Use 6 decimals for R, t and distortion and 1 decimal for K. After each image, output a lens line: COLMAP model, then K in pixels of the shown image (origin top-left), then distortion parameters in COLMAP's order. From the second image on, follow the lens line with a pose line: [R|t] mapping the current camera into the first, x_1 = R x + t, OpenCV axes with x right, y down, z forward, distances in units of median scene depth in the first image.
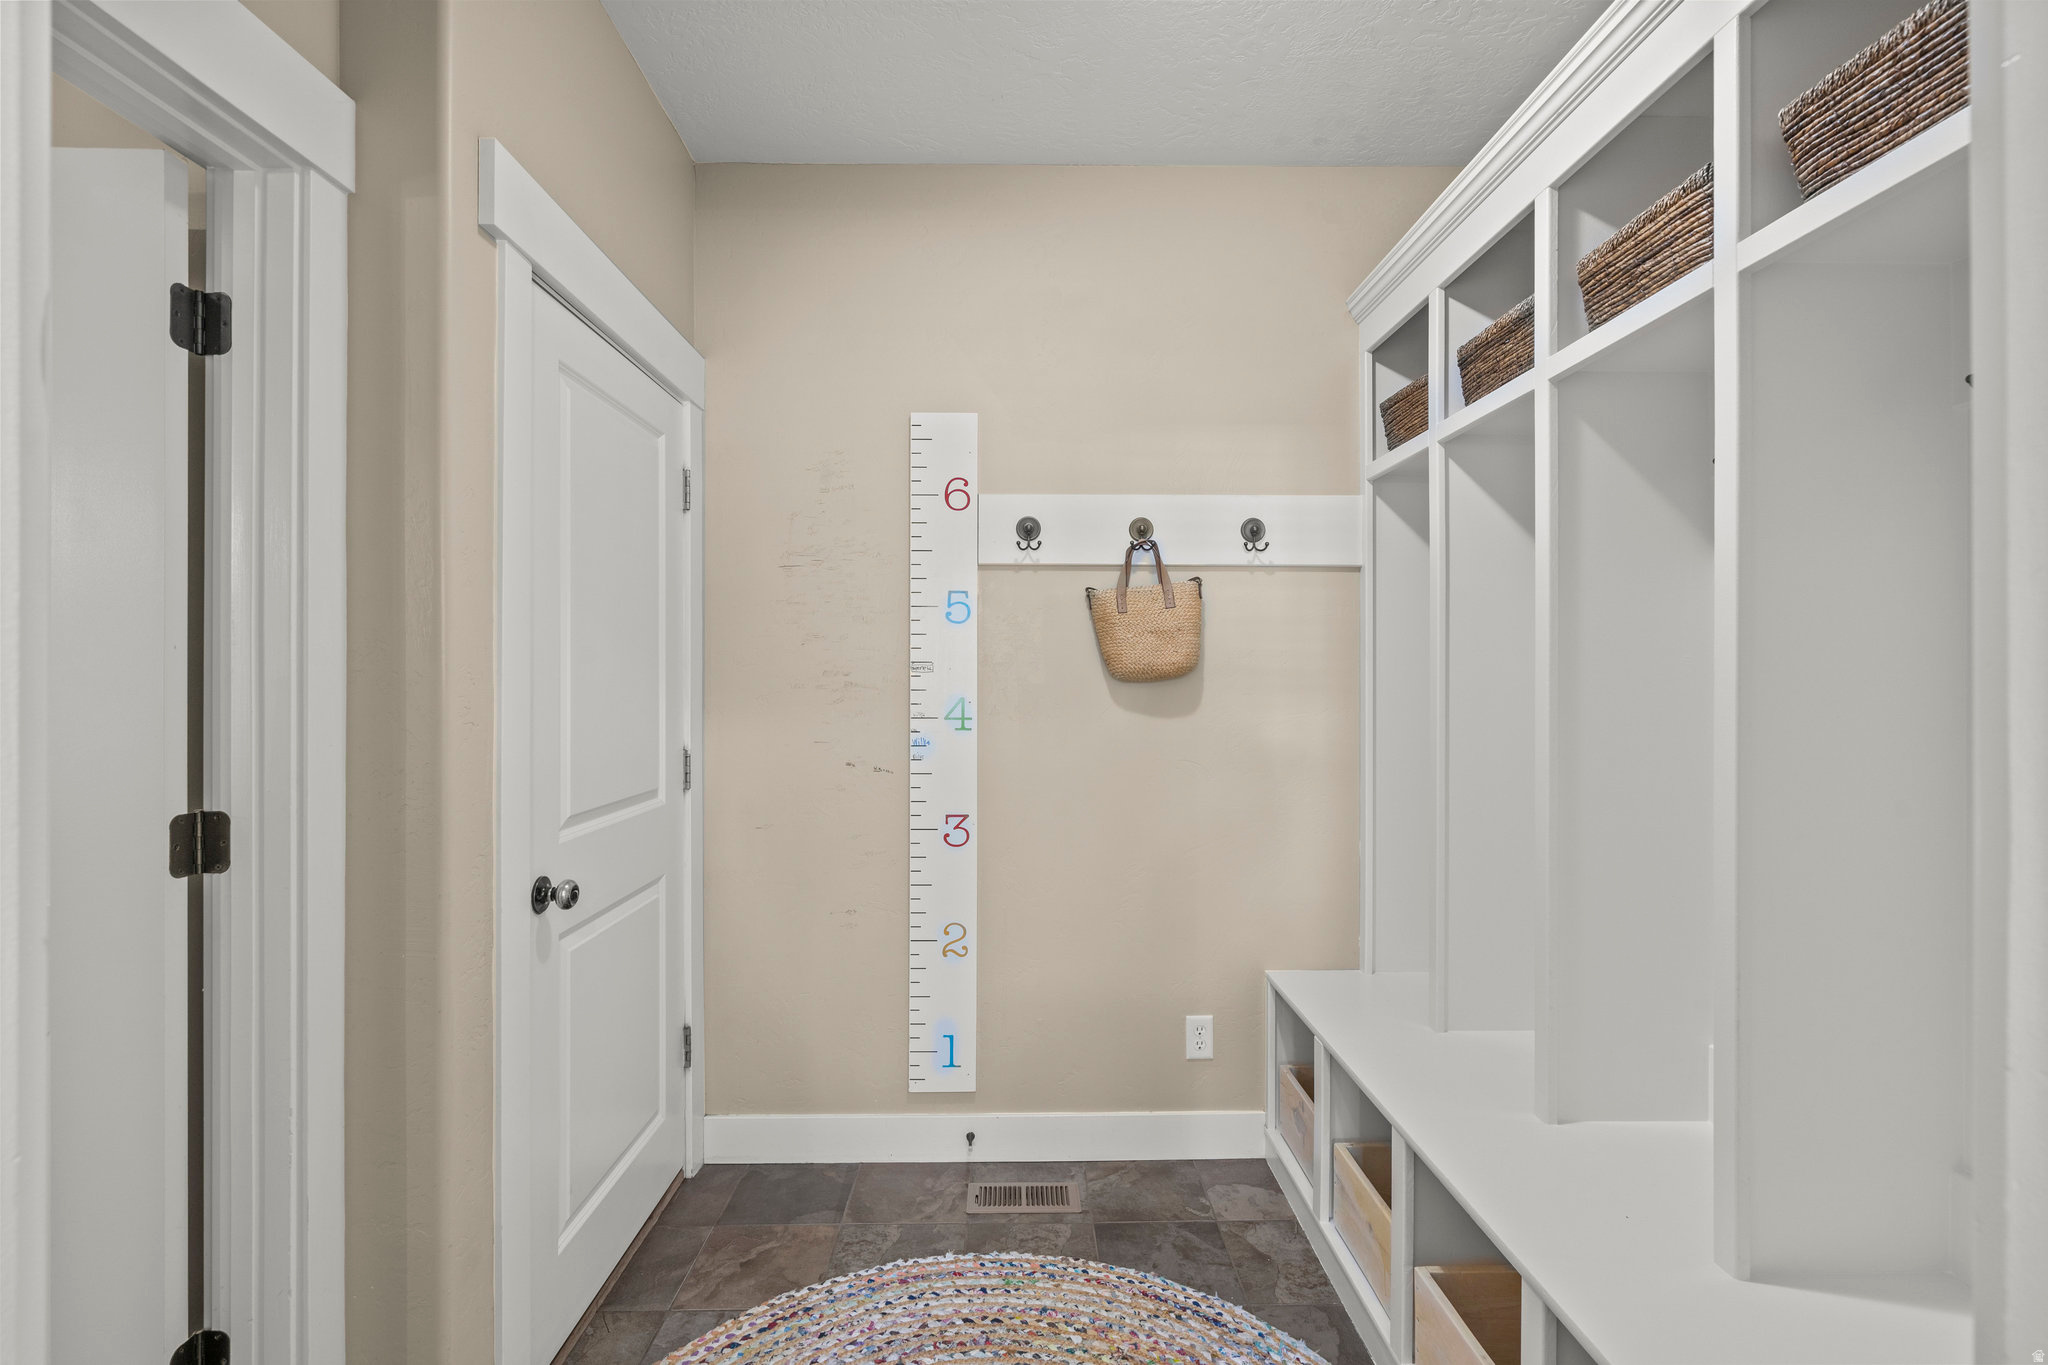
lens RADIAL K [[937.3, 0, 1019.4], [0, 937.3, 677.6], [0, 0, 1]] dist [-0.007704, 0.004051]
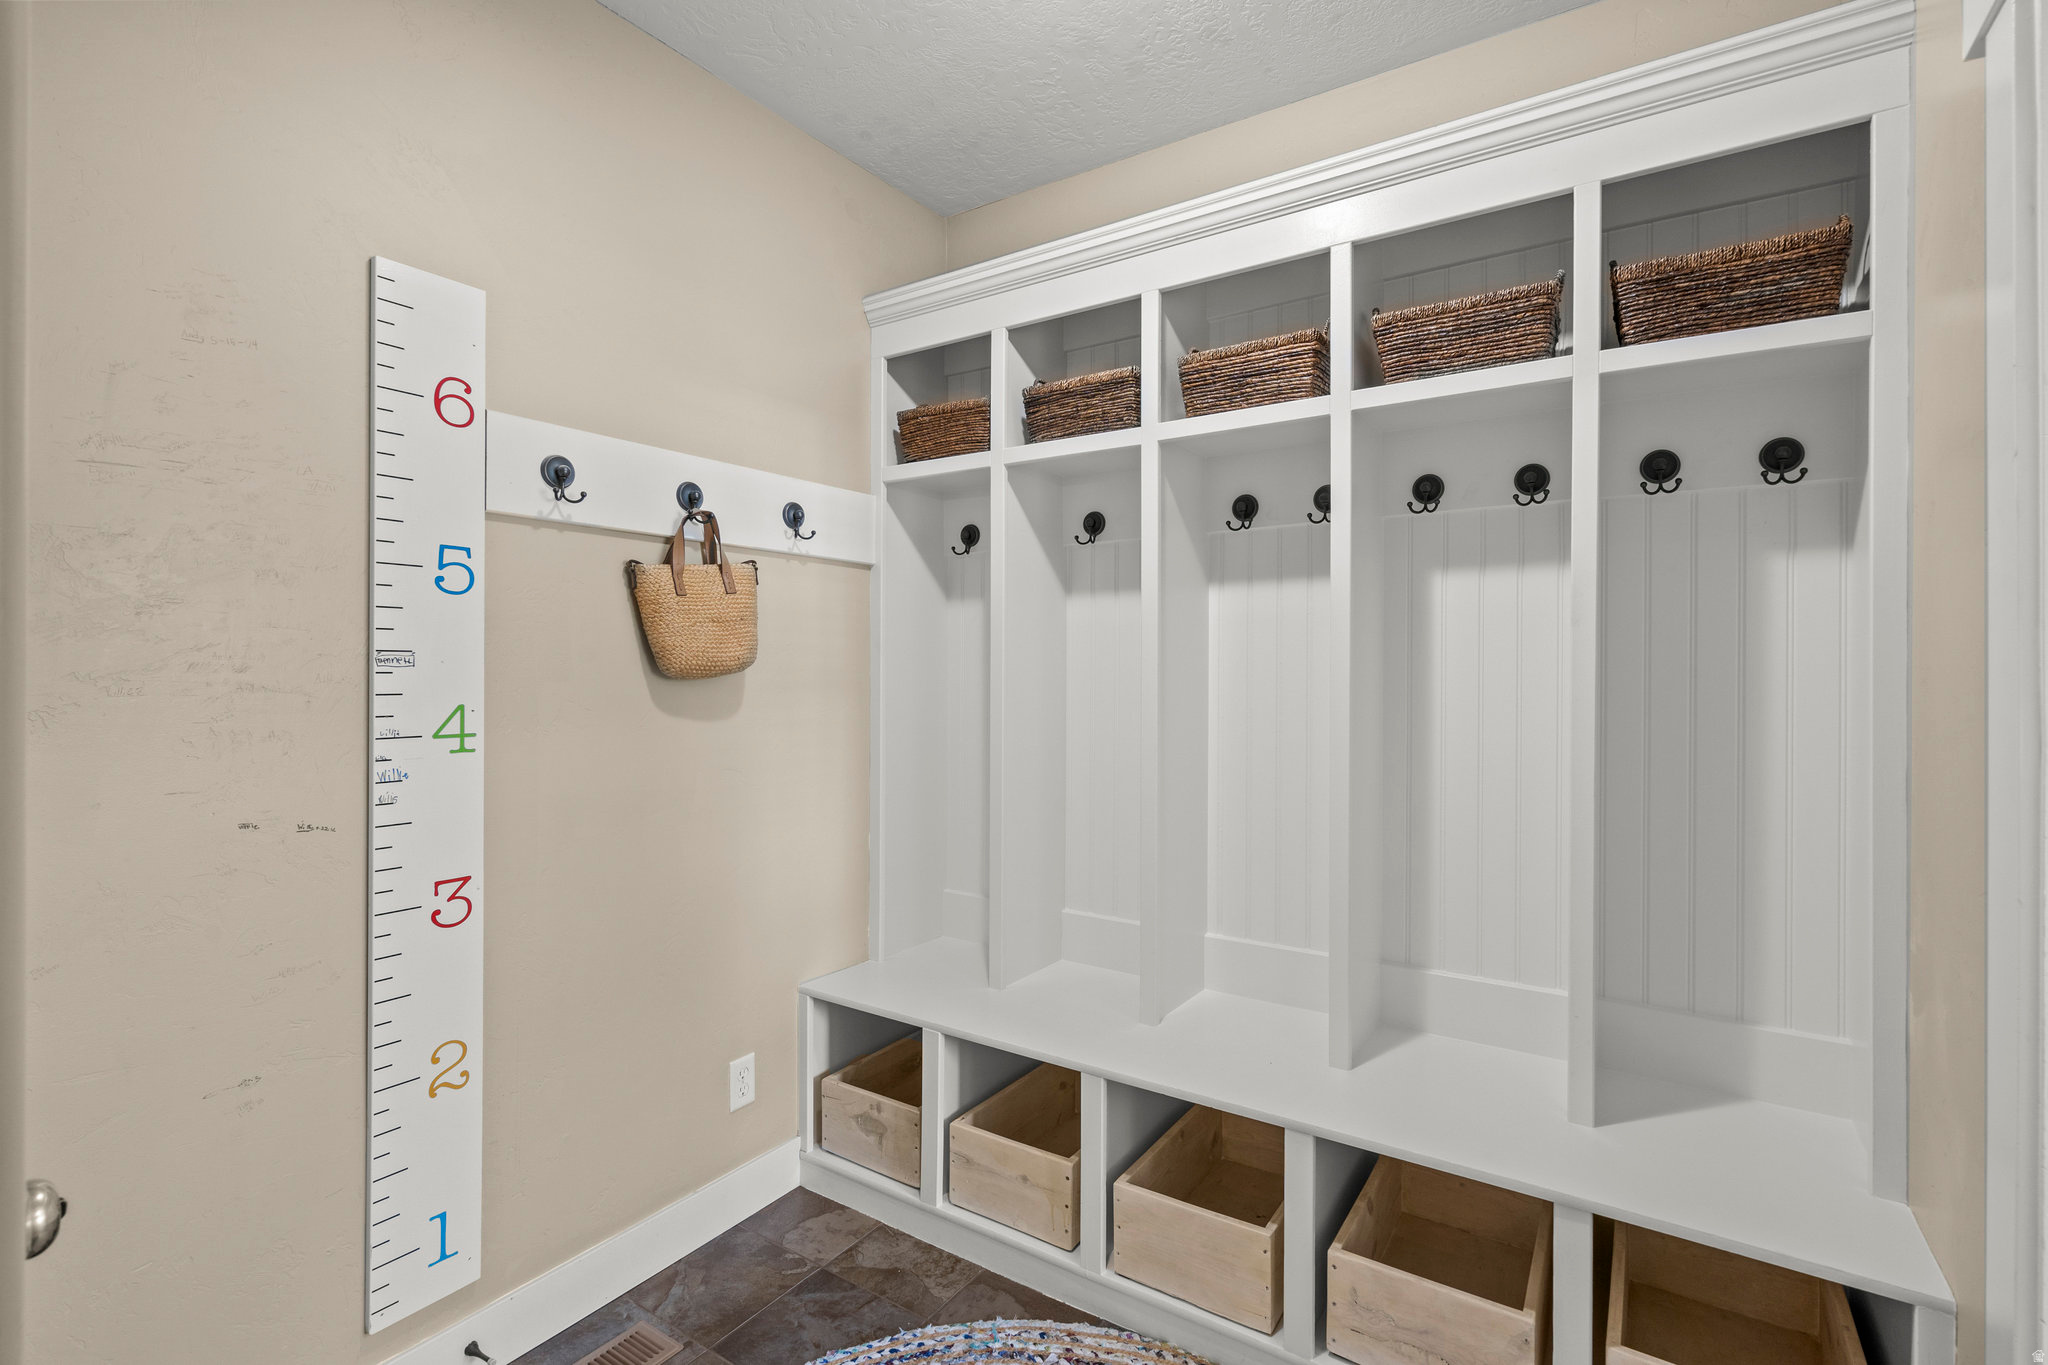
lens RADIAL K [[937.3, 0, 1027.7], [0, 937.3, 668.1], [0, 0, 1]] dist [-0.007704, 0.004051]
pose [[0.563973, 0.003115, 0.825787, -0.387839], [-0.001469, 0.999995, -0.002769, -0.003640], [-0.825792, 0.000349, 0.563975, 0.282406]]
